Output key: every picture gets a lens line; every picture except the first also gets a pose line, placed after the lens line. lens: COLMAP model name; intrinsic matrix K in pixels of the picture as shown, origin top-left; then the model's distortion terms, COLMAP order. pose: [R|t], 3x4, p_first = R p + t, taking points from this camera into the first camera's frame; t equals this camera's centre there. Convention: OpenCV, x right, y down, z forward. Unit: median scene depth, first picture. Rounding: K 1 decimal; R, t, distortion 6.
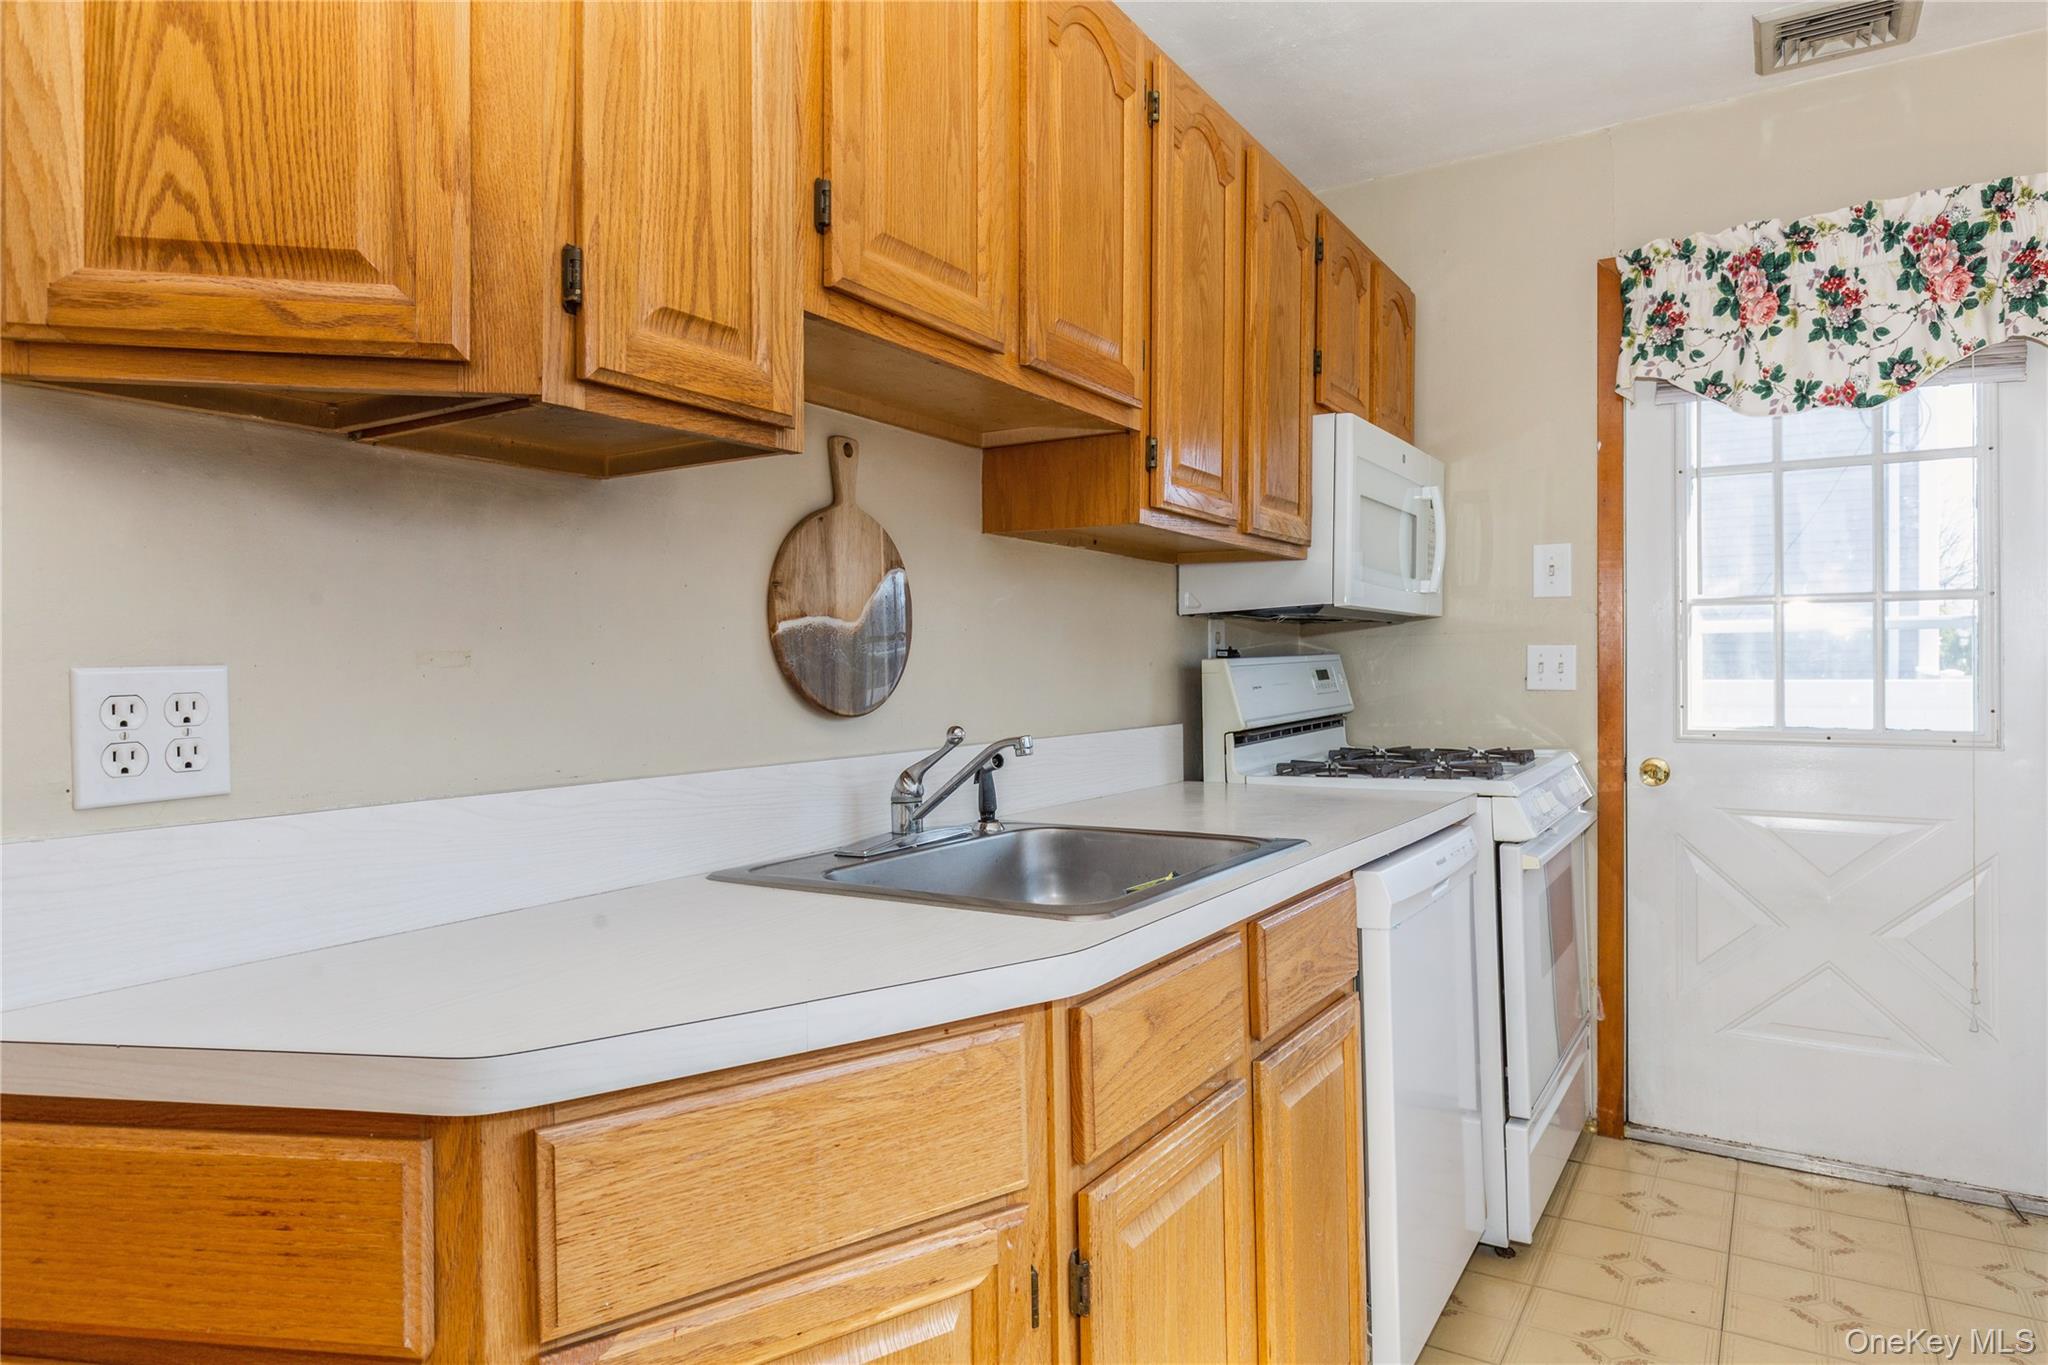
lens RADIAL K [[1214.3, 0, 1009.1], [0, 1214.3, 650.3], [0, 0, 1]] dist [-0.001222, 0.001591]
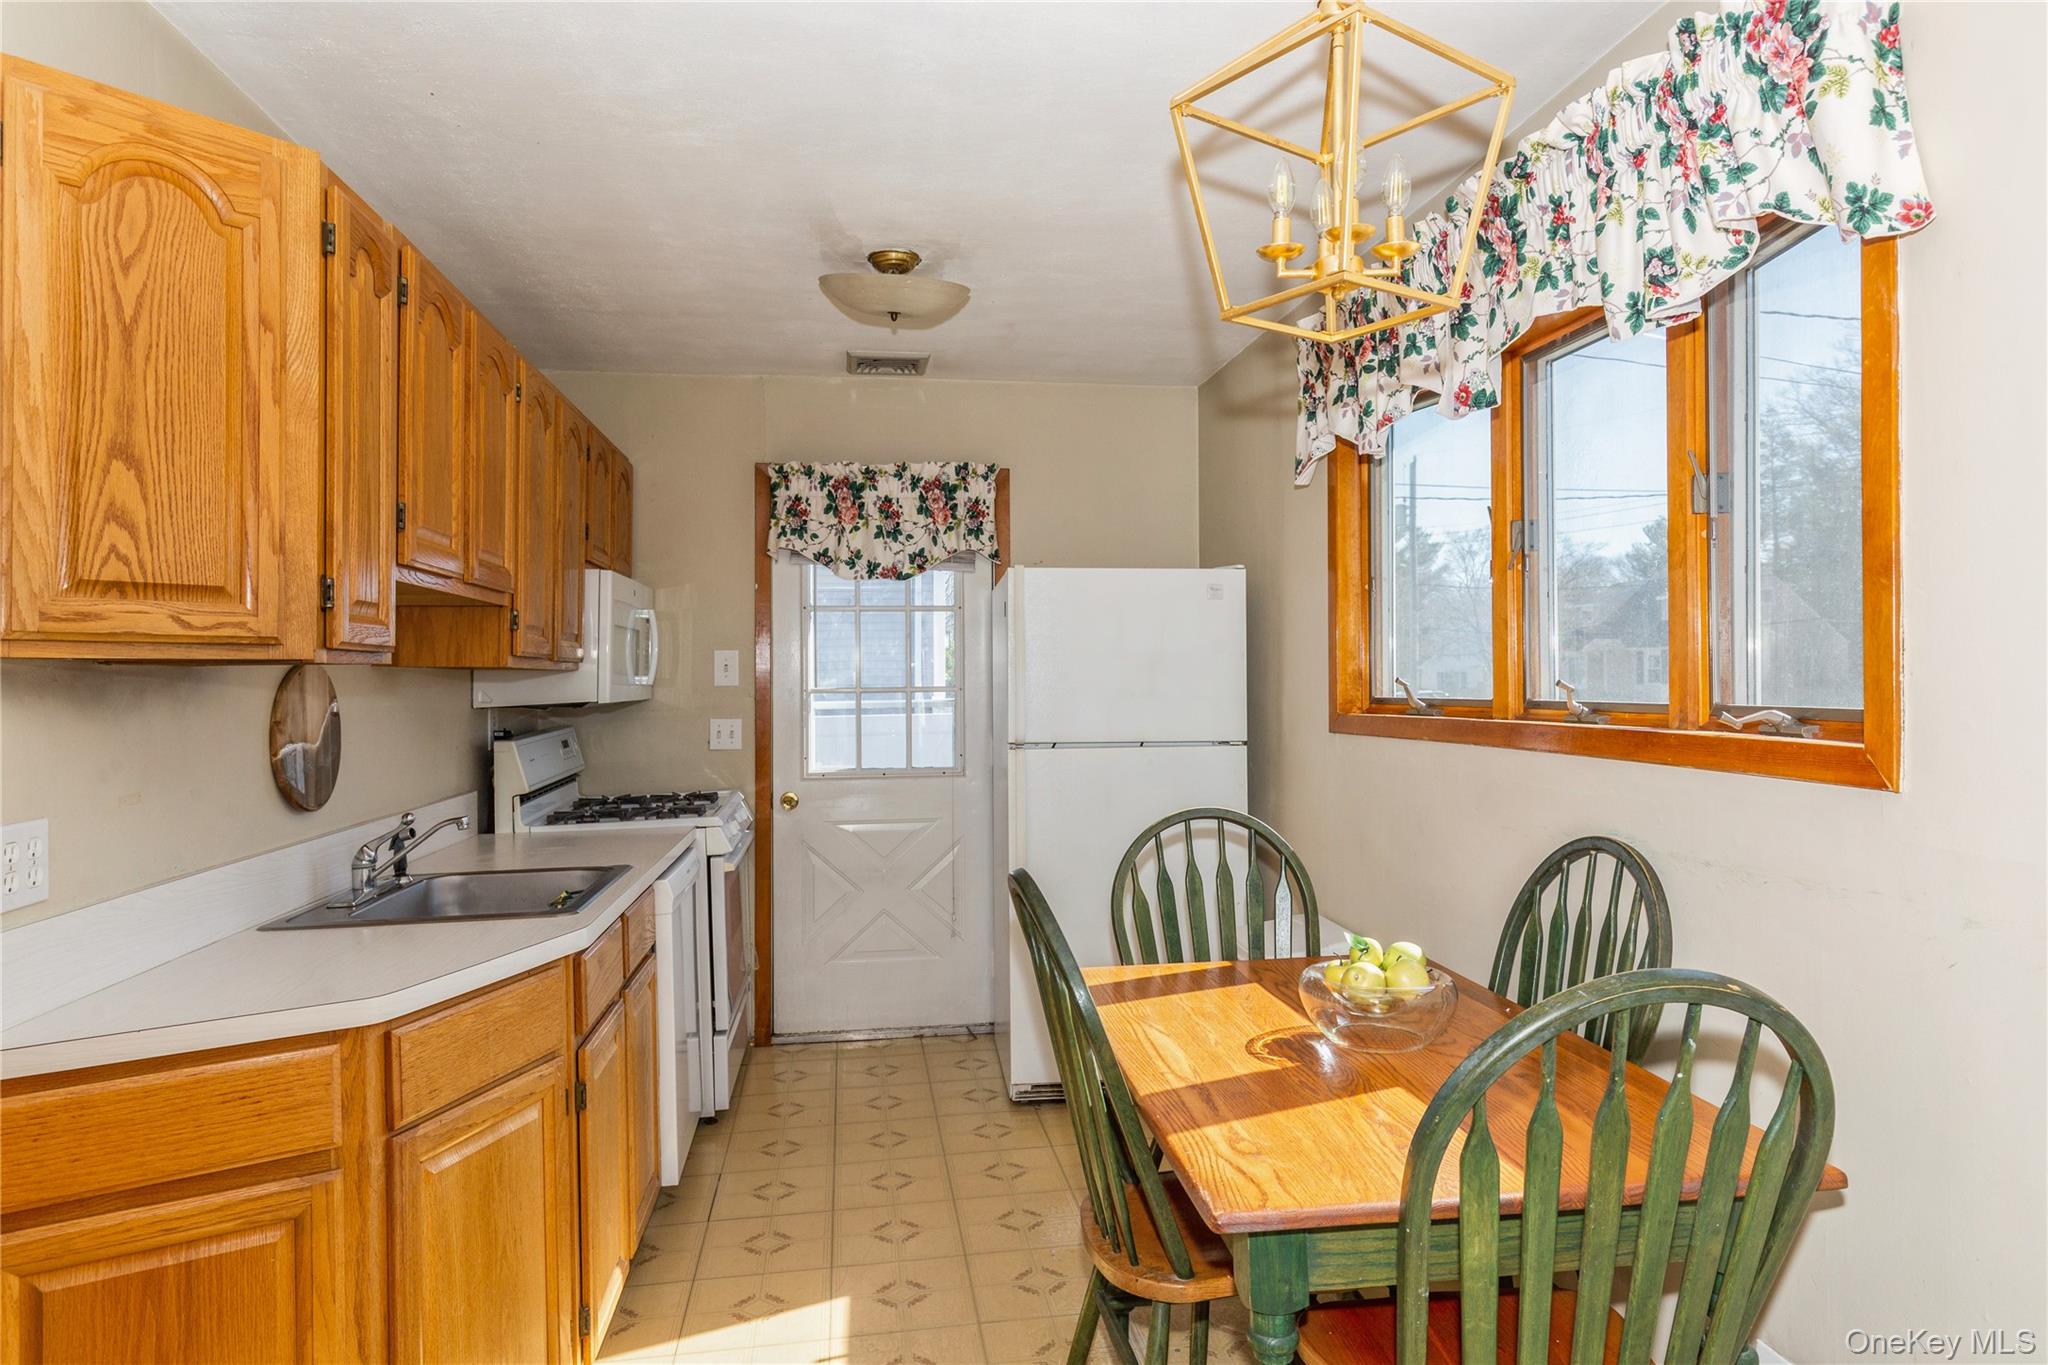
lens RADIAL K [[1214.3, 0, 1028.2], [0, 1214.3, 685.0], [0, 0, 1]] dist [-0.001222, 0.001591]
pose [[0.751909, -0.005555, 0.659243, -0.284748], [0.000179, 0.999966, 0.008222, -0.067517], [-0.659266, -0.006064, 0.751885, -0.397400]]
